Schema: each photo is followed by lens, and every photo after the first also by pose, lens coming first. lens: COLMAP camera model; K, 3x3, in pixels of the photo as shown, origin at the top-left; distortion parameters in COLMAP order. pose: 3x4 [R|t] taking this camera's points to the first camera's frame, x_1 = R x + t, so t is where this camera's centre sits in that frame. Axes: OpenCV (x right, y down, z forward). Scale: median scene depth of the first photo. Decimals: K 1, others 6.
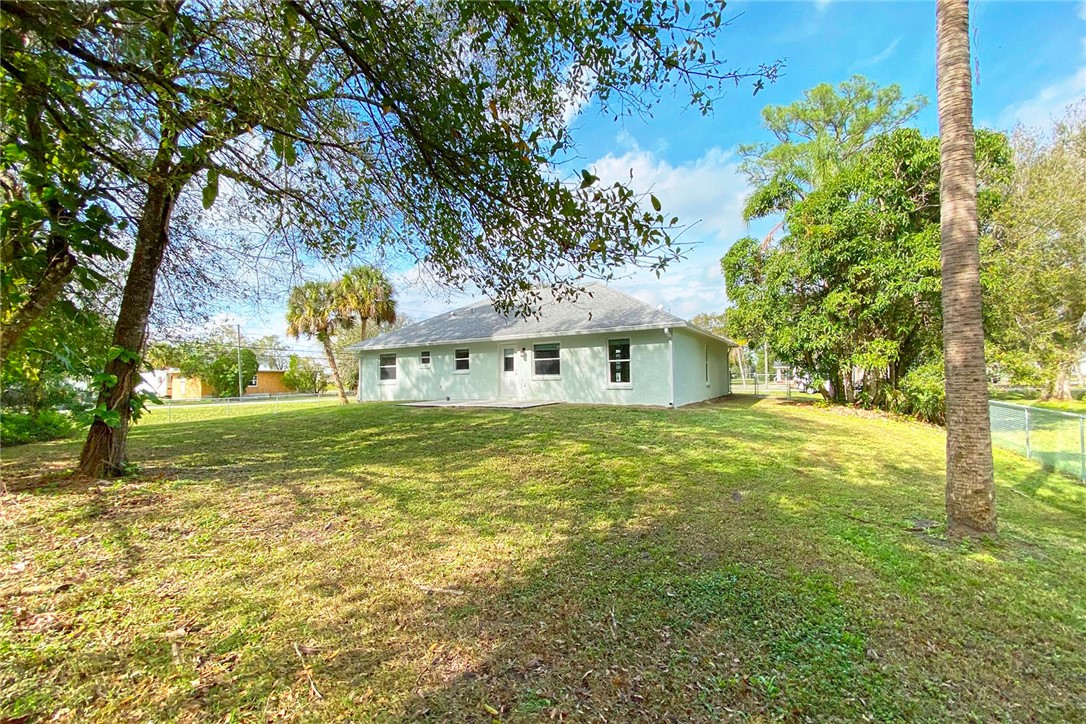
lens RADIAL K [[423.7, 0, 538.7], [0, 423.7, 366.6], [0, 0, 1]] dist [0.002157, 0.000032]
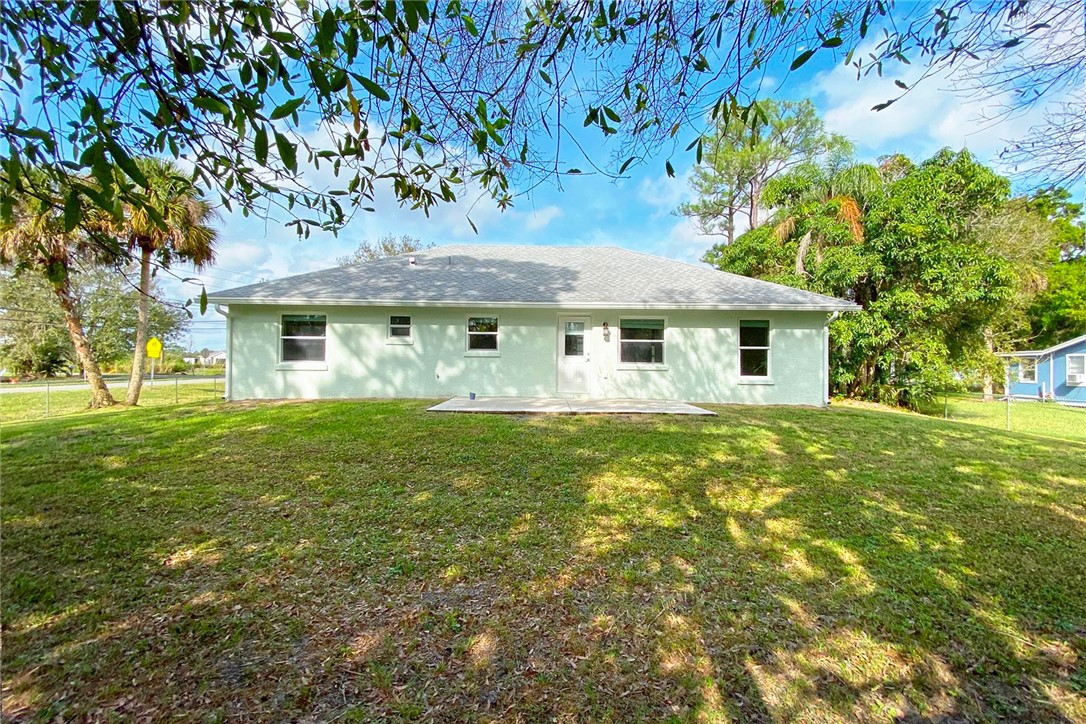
lens RADIAL K [[423.7, 0, 545.8], [0, 423.7, 362.7], [0, 0, 1]] dist [0.002157, 0.000032]
pose [[0.861491, 0.025819, 0.507116, -0.462255], [-0.040431, 0.999023, 0.017821, 0.012569], [-0.506161, -0.035856, 0.861693, 0.450661]]
